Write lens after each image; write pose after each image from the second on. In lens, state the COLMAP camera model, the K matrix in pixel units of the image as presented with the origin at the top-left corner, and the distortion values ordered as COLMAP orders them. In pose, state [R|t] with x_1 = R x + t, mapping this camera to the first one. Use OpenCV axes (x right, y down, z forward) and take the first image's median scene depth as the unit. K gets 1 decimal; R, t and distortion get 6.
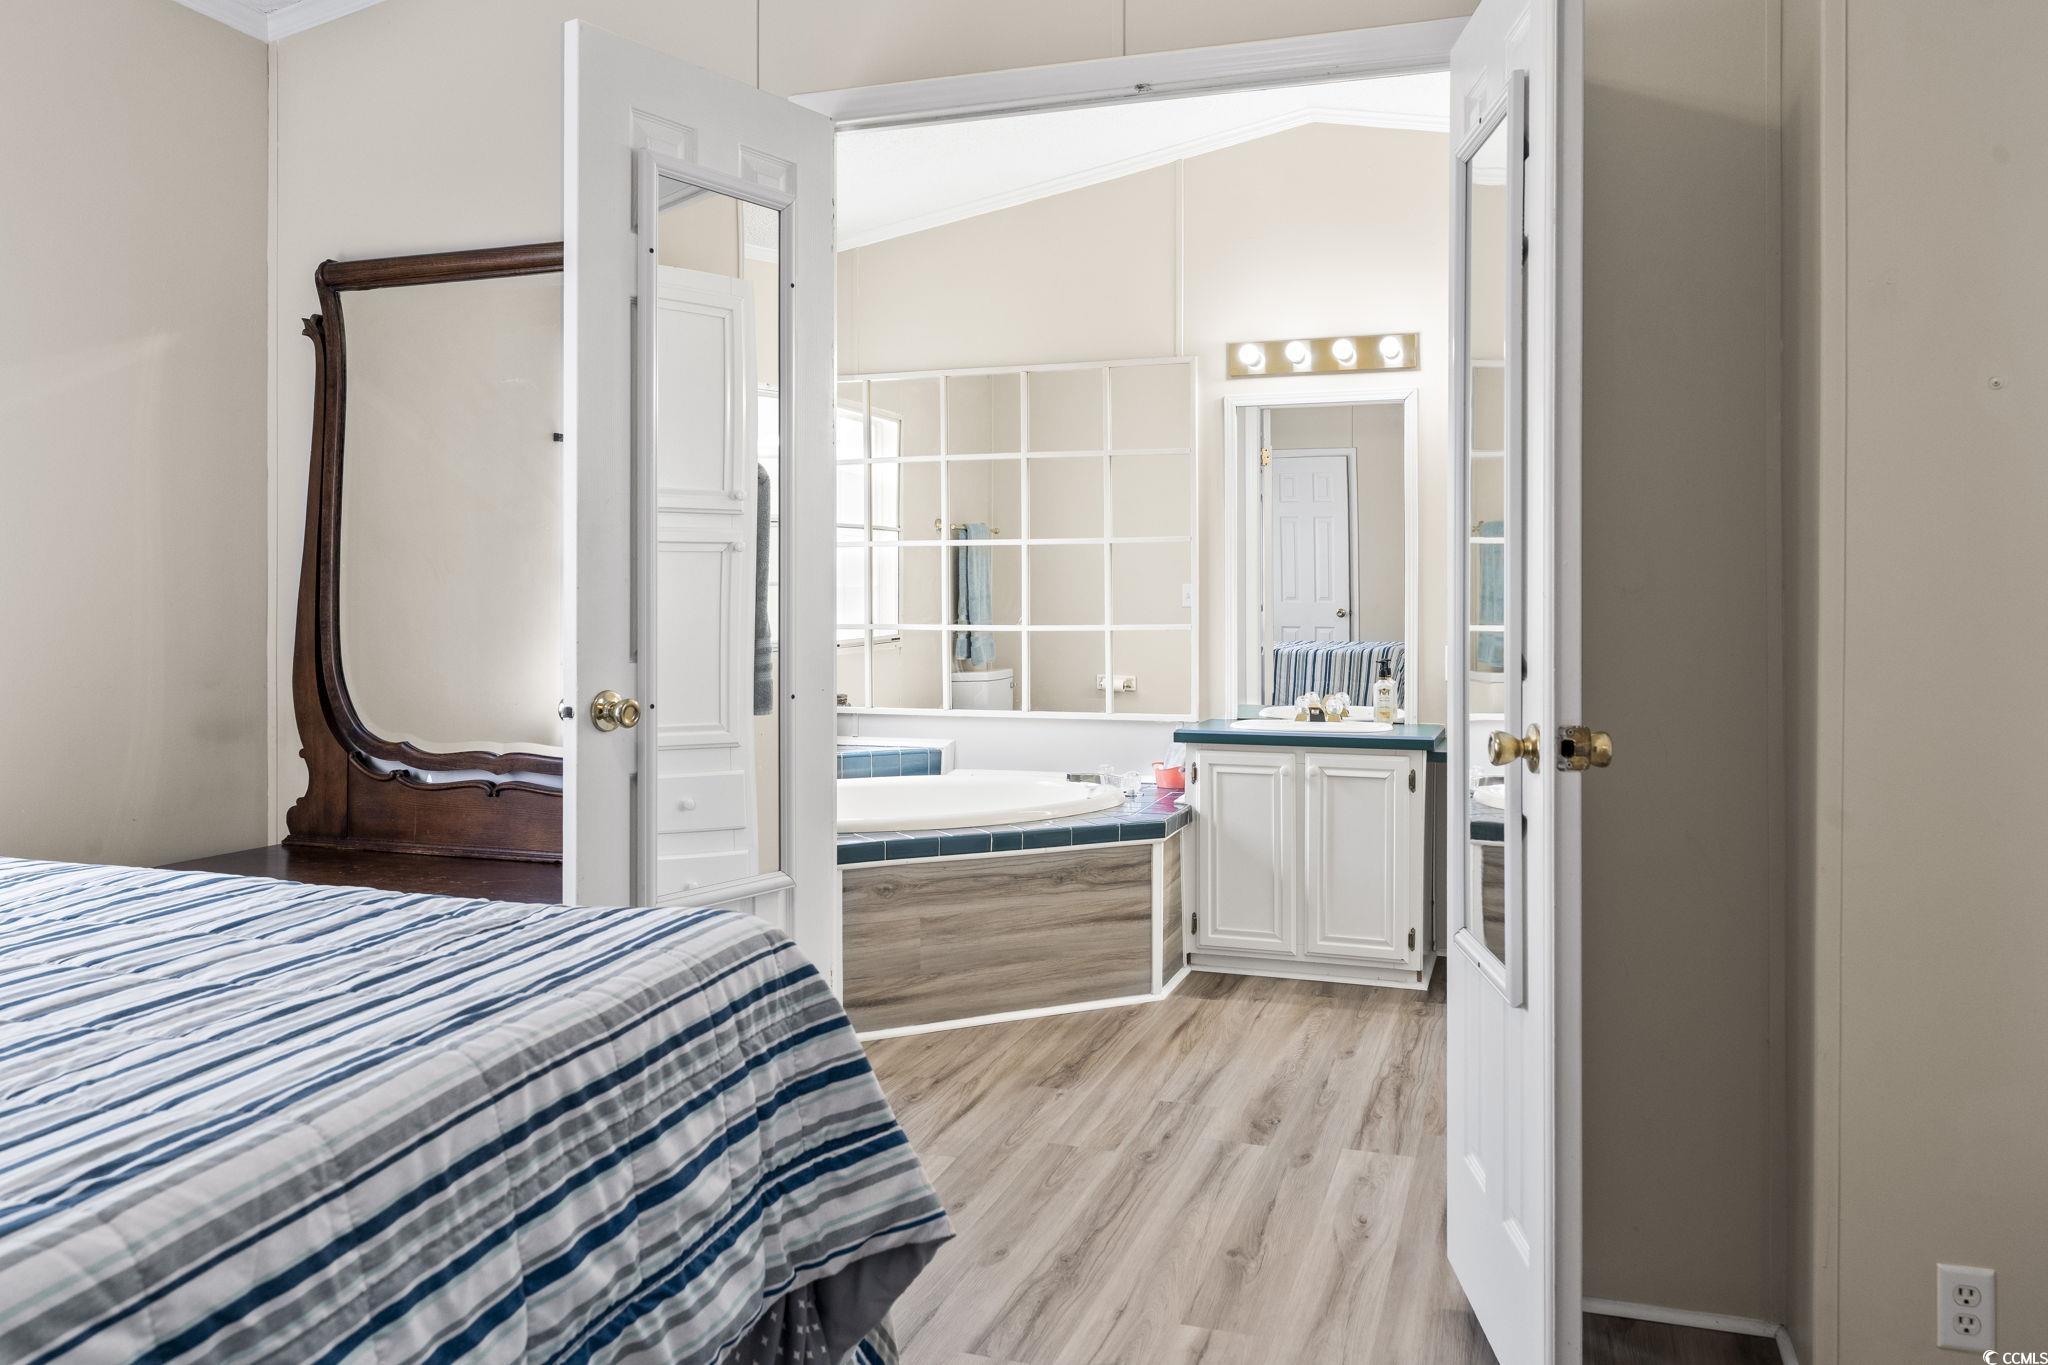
lens RADIAL K [[1491.2, 0, 1028.5], [0, 1491.2, 590.2], [0, 0, 1]] dist [-0.002268, 0.004756]
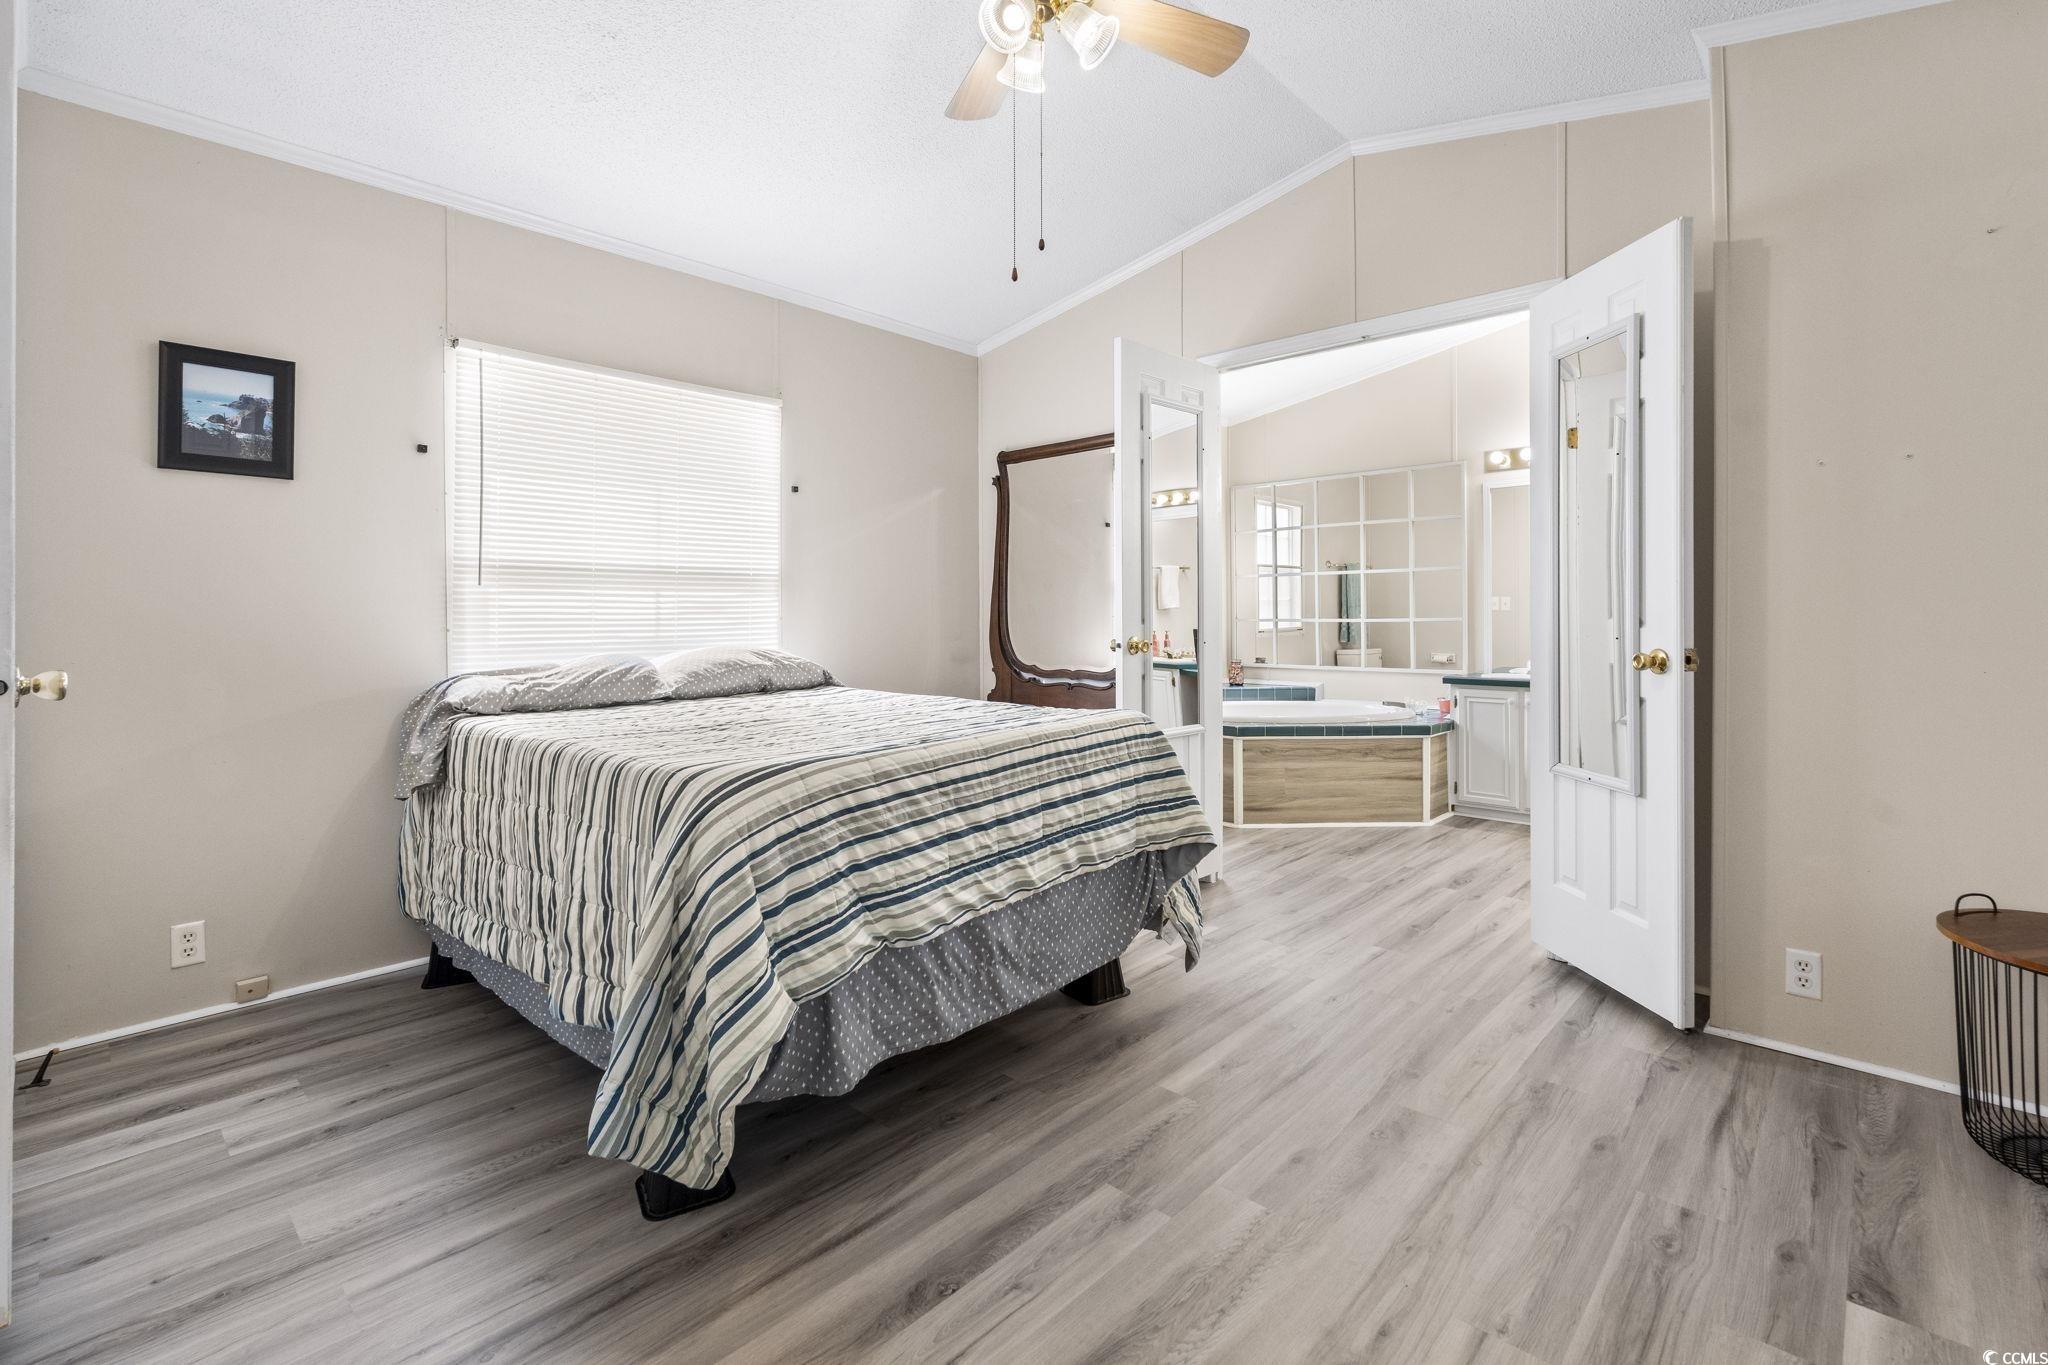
lens RADIAL K [[910.2, 0, 1042.8], [0, 910.2, 616.1], [0, 0, 1]] dist [-0.003314, 0.000102]
pose [[0.915452, -0.002786, -0.402417, 0.140665], [0.005140, 0.999975, 0.004771, 0.022281], [0.402393, -0.006436, 0.915444, -0.238468]]
